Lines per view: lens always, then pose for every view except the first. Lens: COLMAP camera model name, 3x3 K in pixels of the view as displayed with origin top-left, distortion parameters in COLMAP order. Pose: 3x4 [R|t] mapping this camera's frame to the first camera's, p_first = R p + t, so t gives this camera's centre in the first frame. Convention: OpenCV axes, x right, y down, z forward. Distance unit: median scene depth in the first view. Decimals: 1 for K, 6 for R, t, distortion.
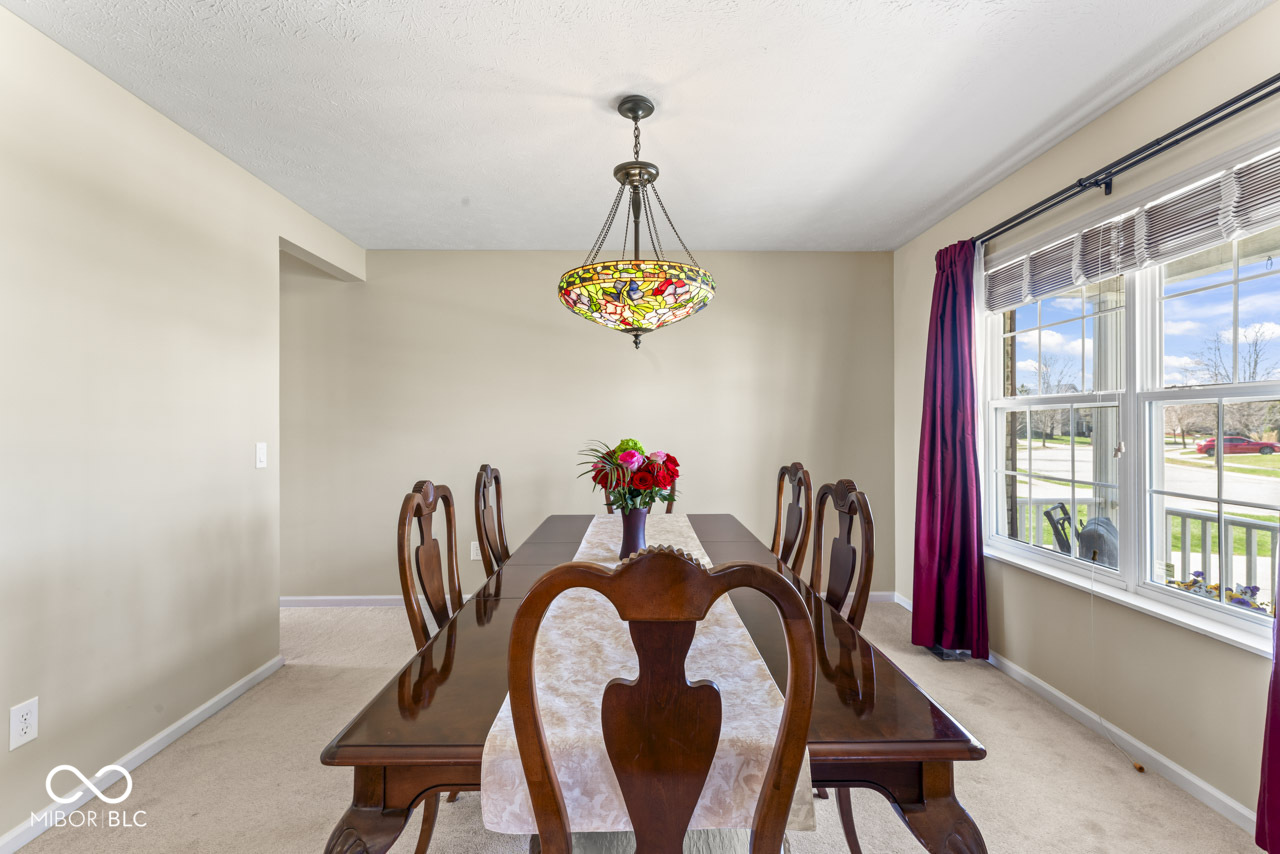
lens RADIAL K [[578.1, 0, 637.5], [0, 578.1, 415.5], [0, 0, 1]] dist [-0.003796, -0.000827]
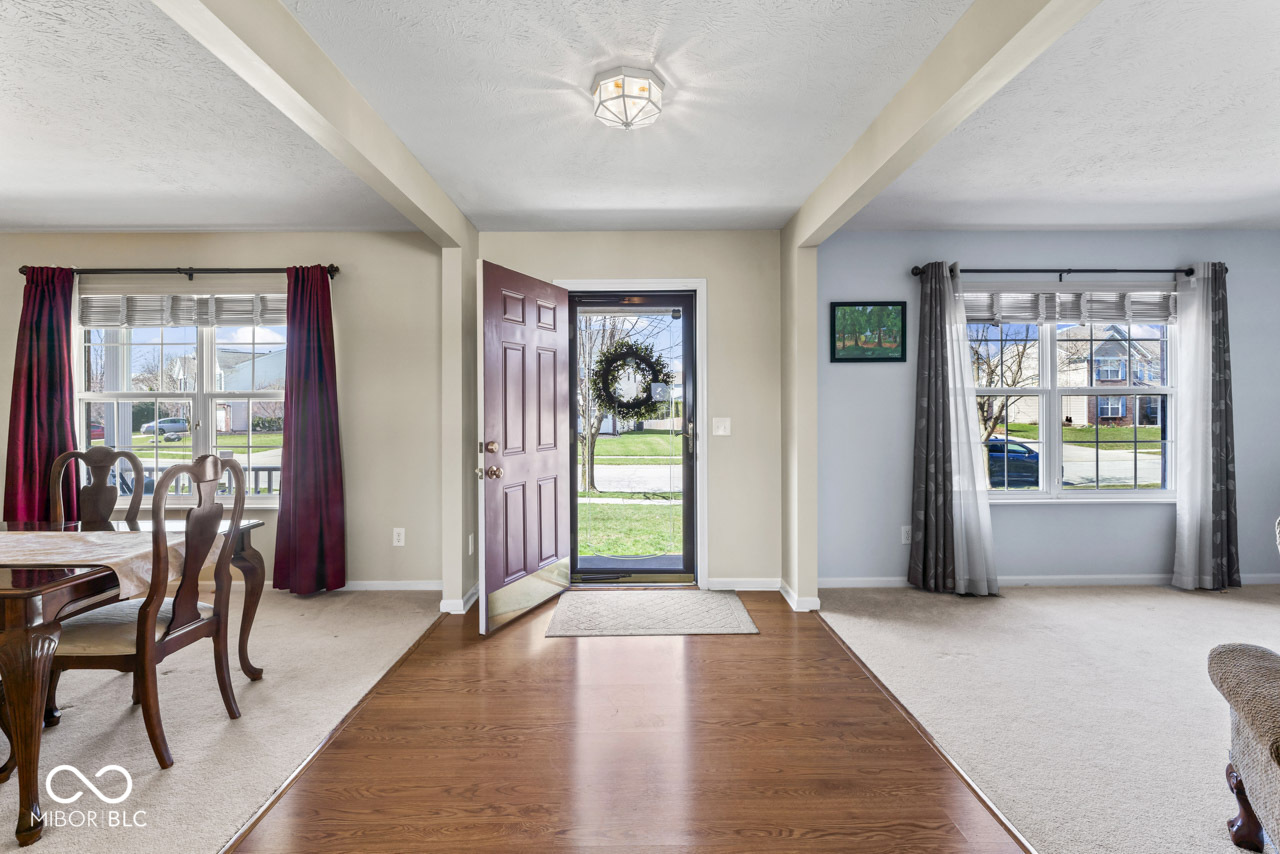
lens RADIAL K [[592.9, 0, 633.8], [0, 592.9, 407.9], [0, 0, 1]] dist [0.000576, 0.000046]
pose [[0.007016, 0.000226, 0.999975, -1.003375], [-0.008438, 0.999964, -0.000166, -0.006292], [-0.999940, -0.008436, 0.007018, -0.375836]]
